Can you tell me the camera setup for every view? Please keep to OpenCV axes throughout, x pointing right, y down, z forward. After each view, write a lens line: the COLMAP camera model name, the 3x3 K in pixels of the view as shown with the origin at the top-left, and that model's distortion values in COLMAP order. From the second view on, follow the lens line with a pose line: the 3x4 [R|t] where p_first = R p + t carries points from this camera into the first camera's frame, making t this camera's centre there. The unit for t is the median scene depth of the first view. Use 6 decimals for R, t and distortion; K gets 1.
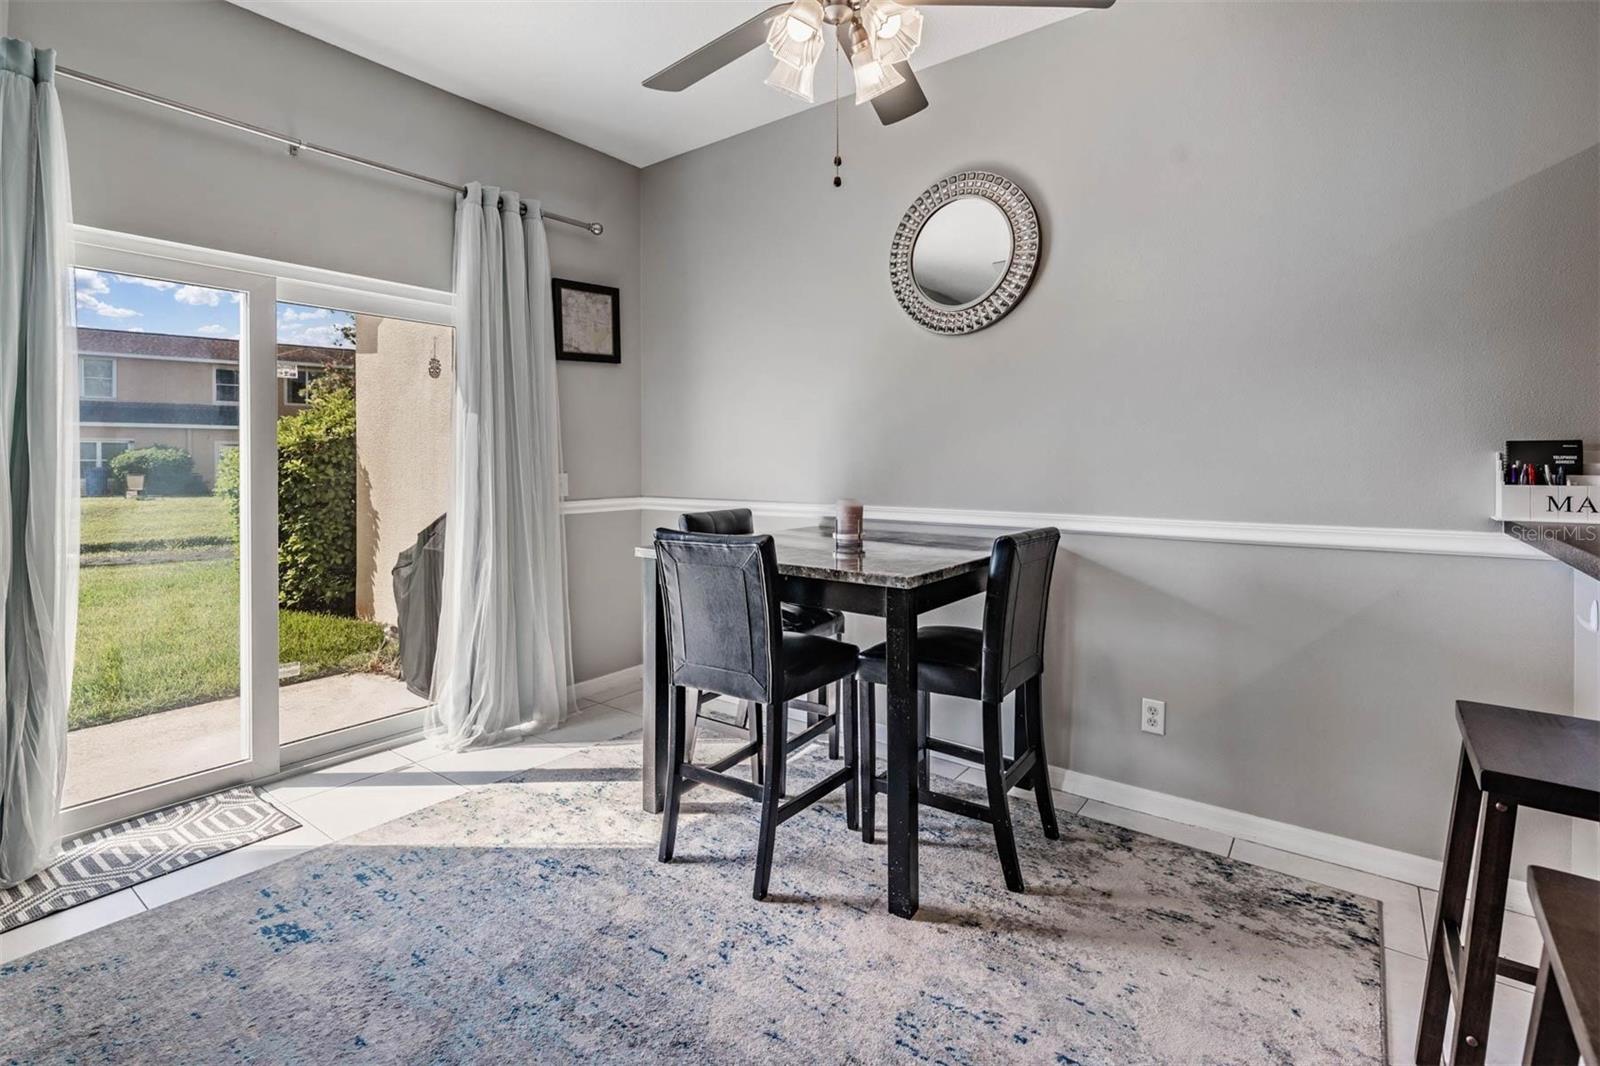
lens RADIAL K [[731.1, 0, 800.0], [0, 731.1, 464.8], [0, 0, 1]] dist [-0.000952, -0.000183]
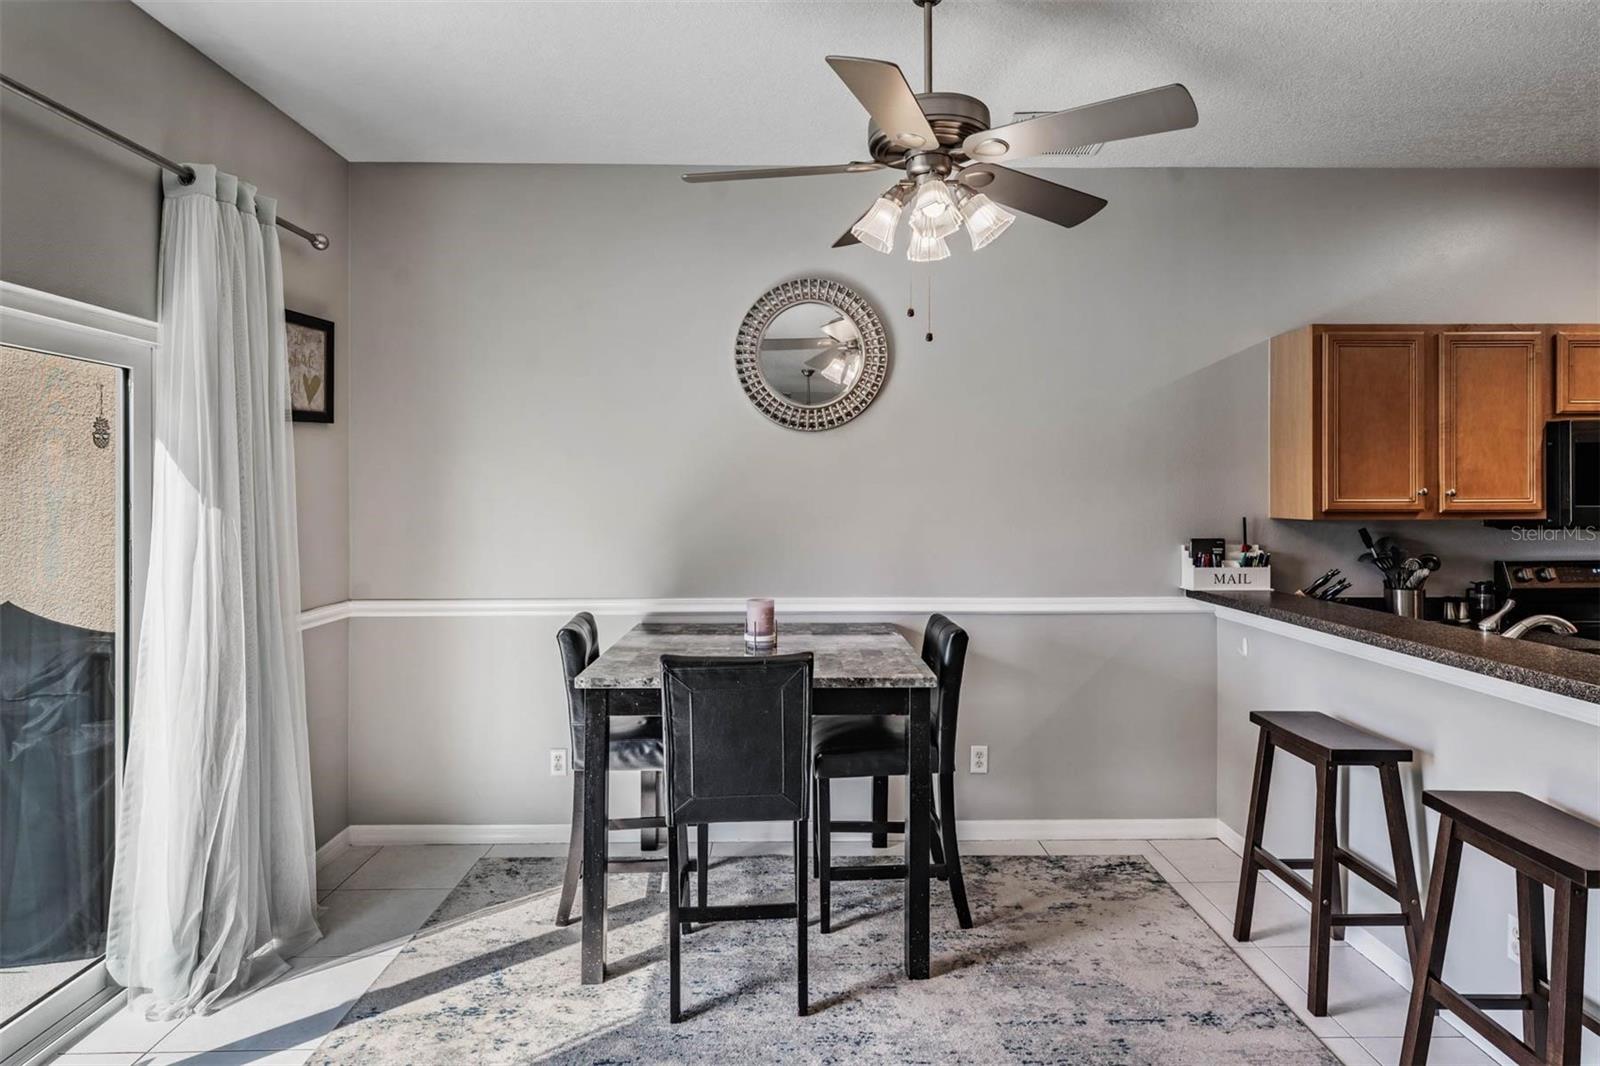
lens RADIAL K [[843.1, 0, 793.4], [0, 843.1, 496.4], [0, 0, 1]] dist [0.002252, 0.000021]
pose [[0.793319, -0.002601, 0.608801, -0.712609], [0.005510, 0.999981, -0.002907, -0.107919], [-0.608782, 0.005660, 0.793317, 0.074936]]
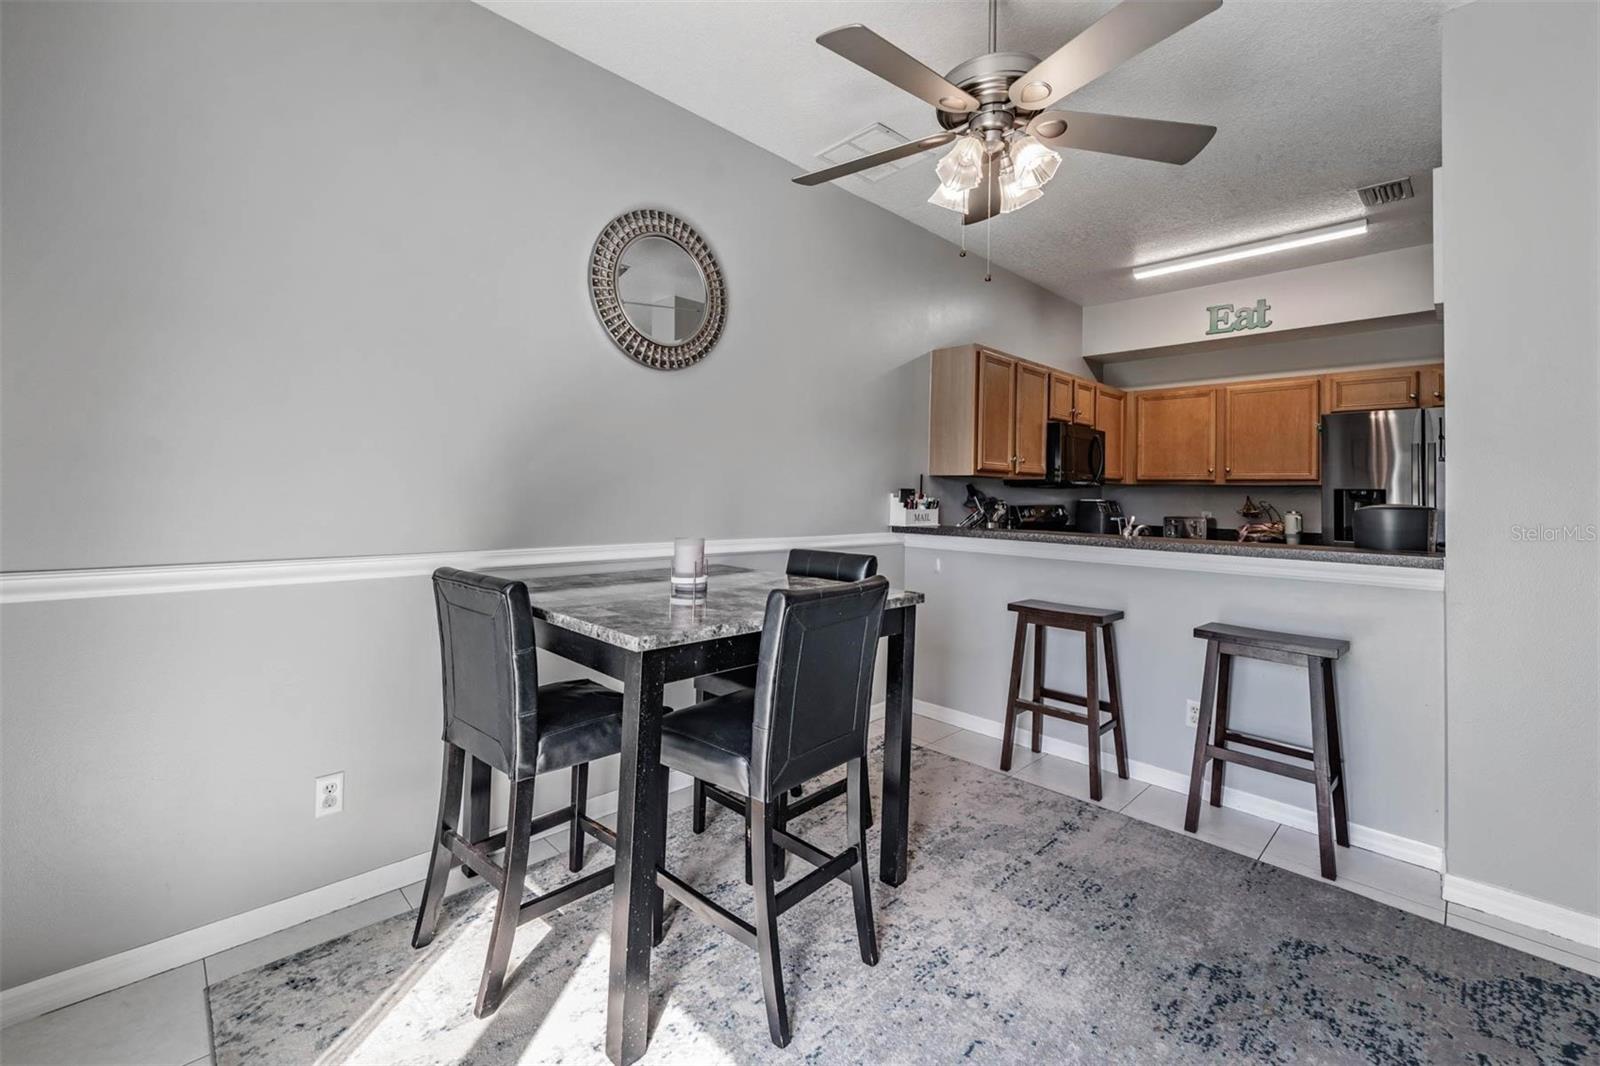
lens RADIAL K [[666.9, 0, 783.4], [0, 666.9, 471.3], [0, 0, 1]] dist [0.000451, -0.000131]
pose [[0.163637, 0.035433, 0.985884, -0.874166], [-0.013224, 0.999344, -0.033721, -0.011032], [-0.986432, -0.007520, 0.163998, 0.899595]]
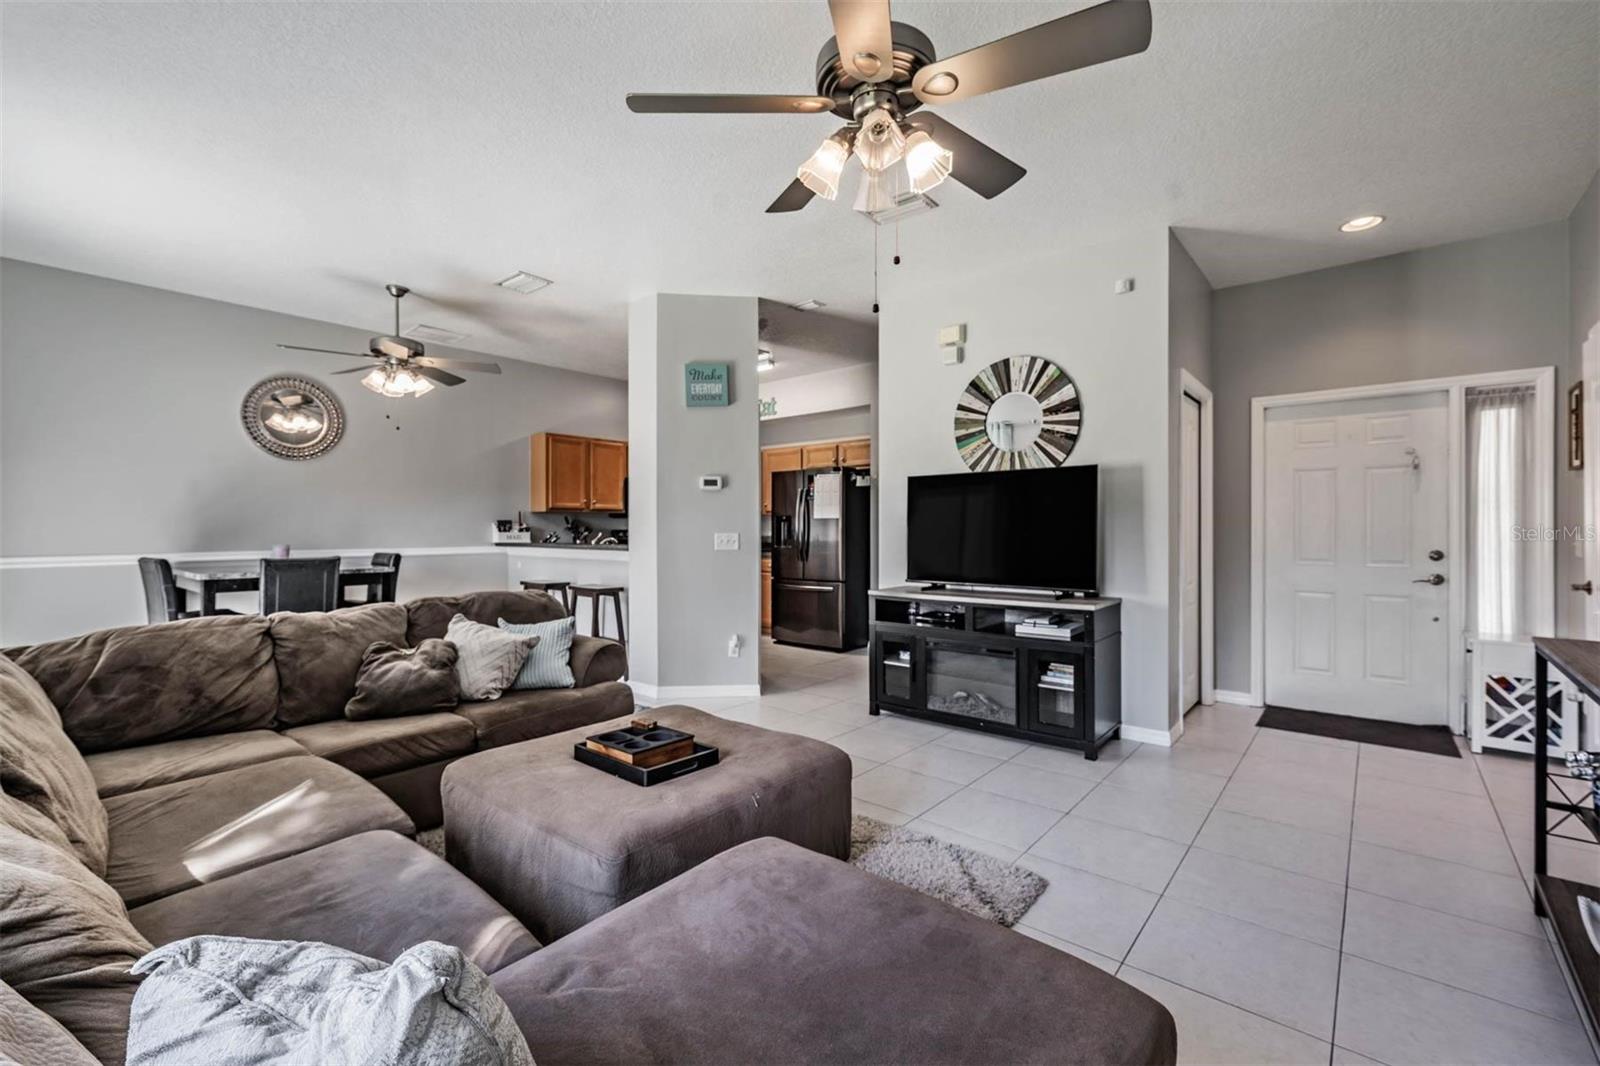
lens RADIAL K [[683.7, 0, 800.0], [0, 683.7, 533.0], [0, 0, 1]] dist [0.000254, -0.000087]
pose [[0.053353, -0.007663, 0.998546, -2.005380], [0.005925, 0.999955, 0.007357, 0.012865], [-0.998558, 0.005523, 0.053396, -0.571031]]
